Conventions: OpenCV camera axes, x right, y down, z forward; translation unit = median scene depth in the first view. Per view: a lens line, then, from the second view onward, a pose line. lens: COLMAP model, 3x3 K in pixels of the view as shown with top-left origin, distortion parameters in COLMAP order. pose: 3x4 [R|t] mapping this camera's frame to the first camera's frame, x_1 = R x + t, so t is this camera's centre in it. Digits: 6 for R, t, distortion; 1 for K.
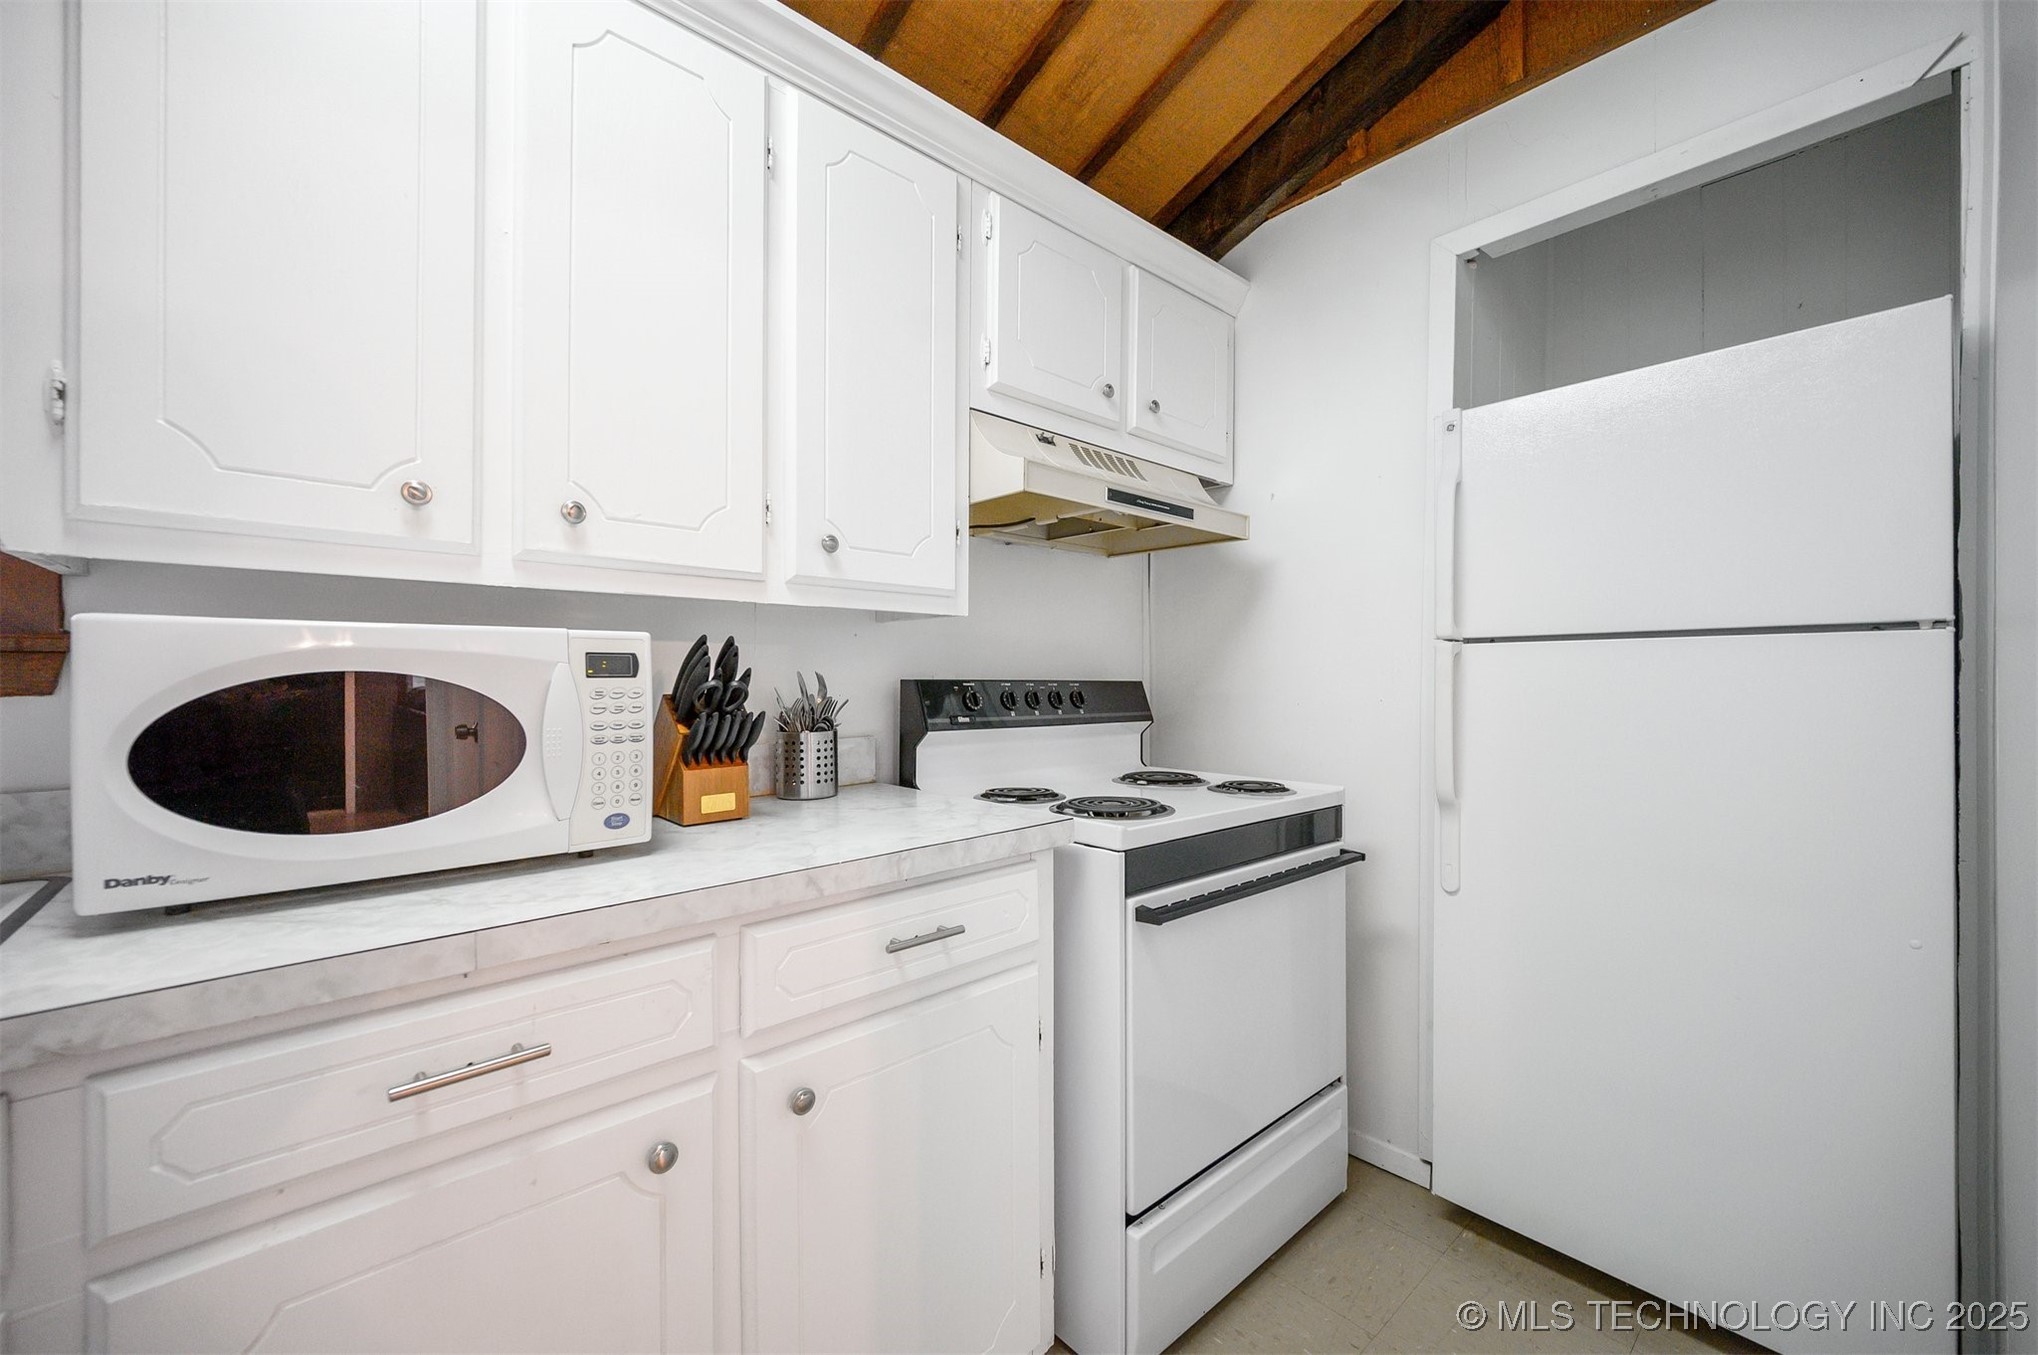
lens RADIAL K [[810.1, 0, 1018.8], [0, 810.1, 666.3], [0, 0, 1]] dist [0.012826, -0.000081]
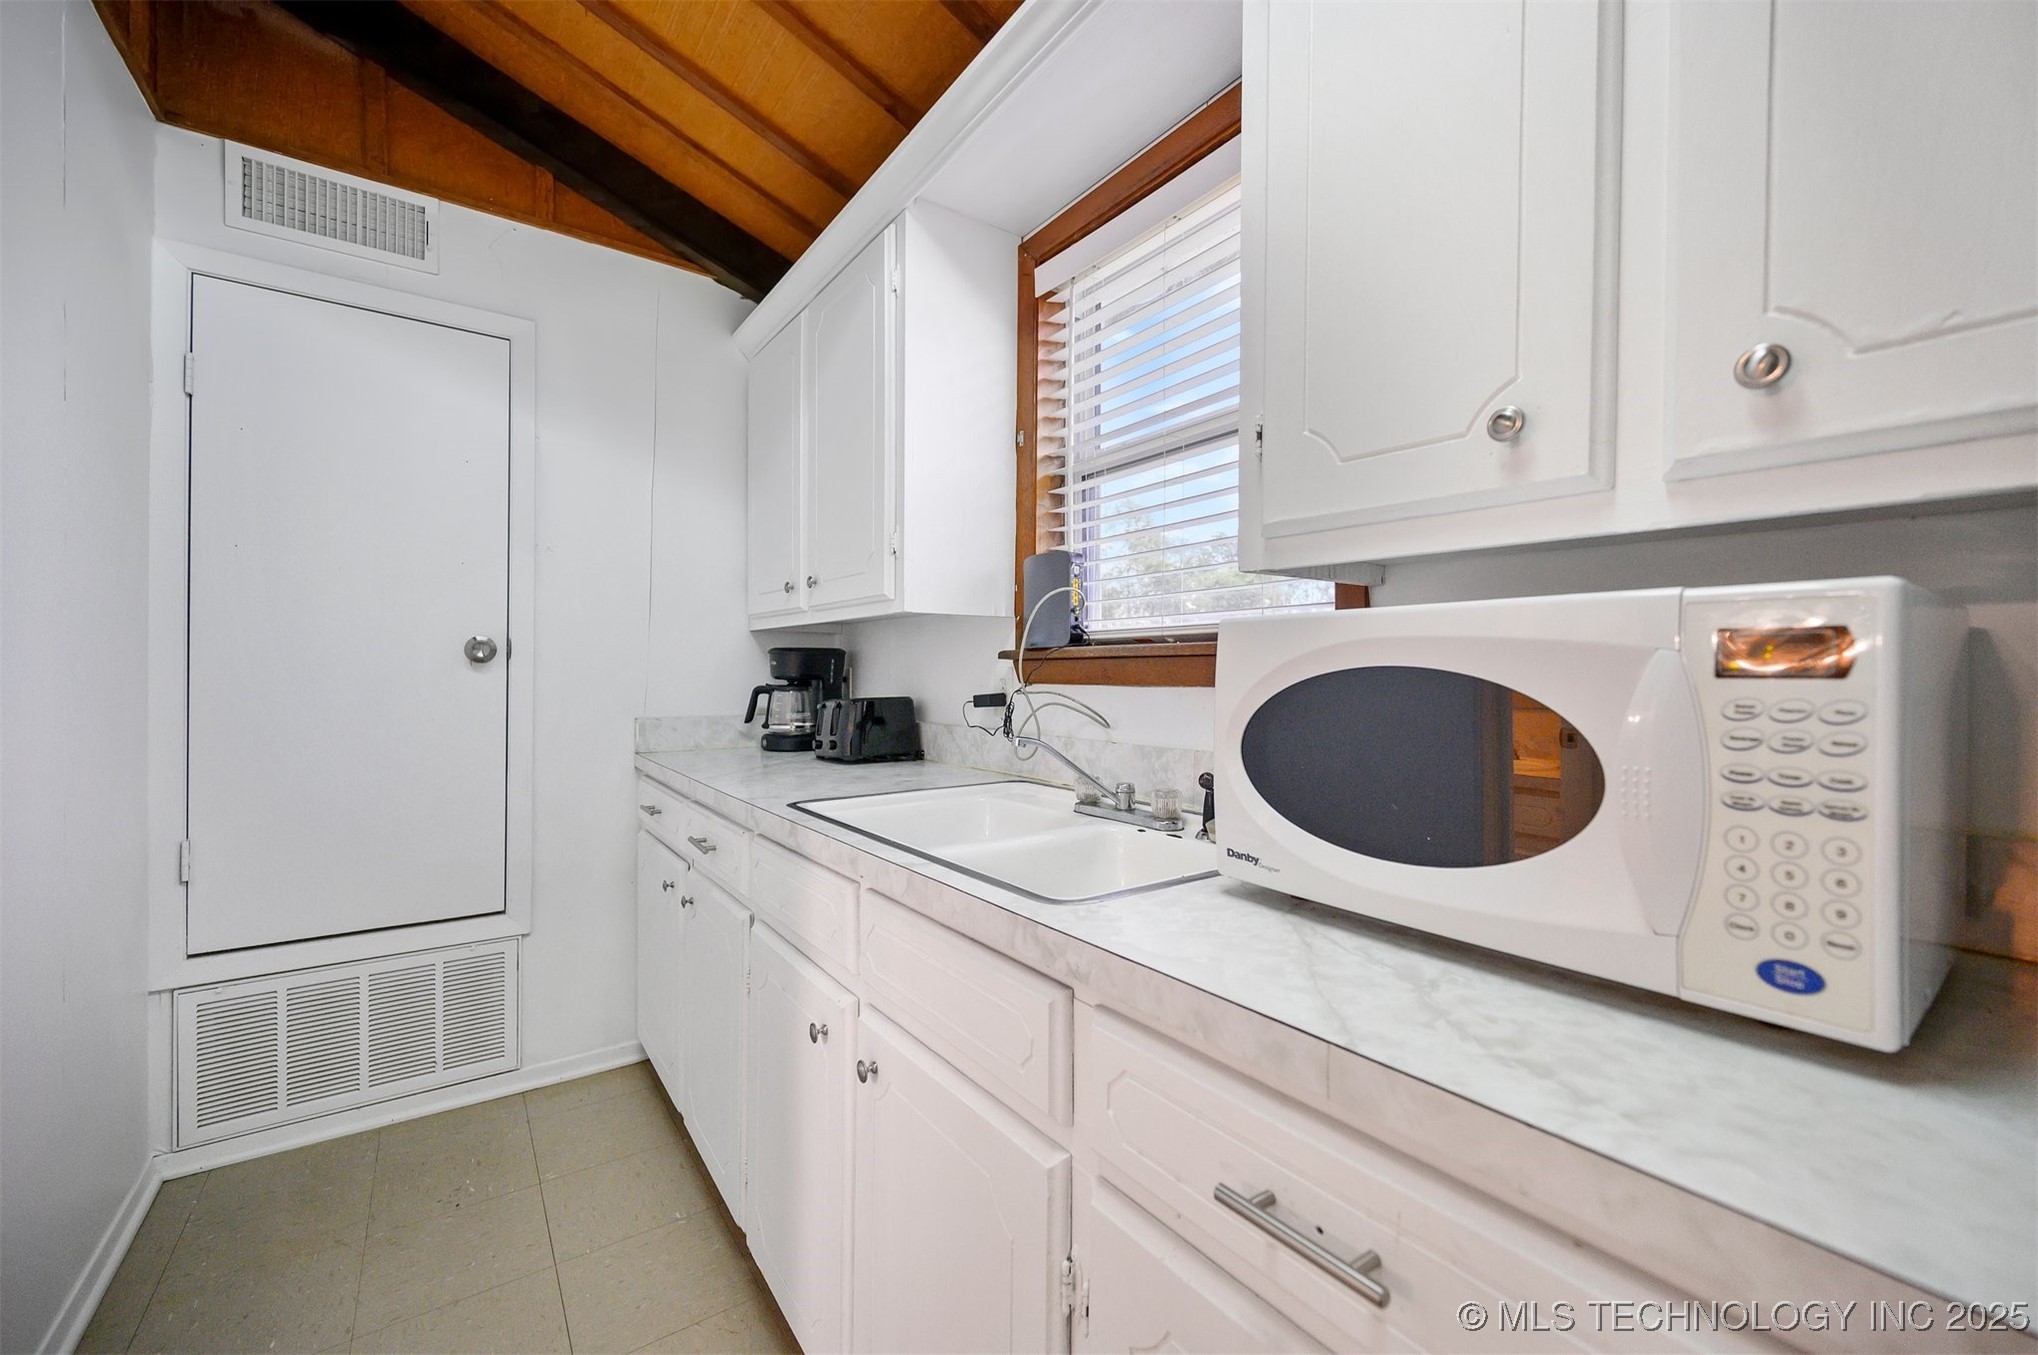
lens RADIAL K [[800.3, 0, 1019.0], [0, 800.3, 677.5], [0, 0, 1]] dist [-0.000412, 0.000107]
pose [[-0.102029, 0.007471, -0.994753, 0.022256], [0.003239, 0.999969, 0.007178, 0.008510], [0.994776, -0.002490, -0.102050, 0.600283]]
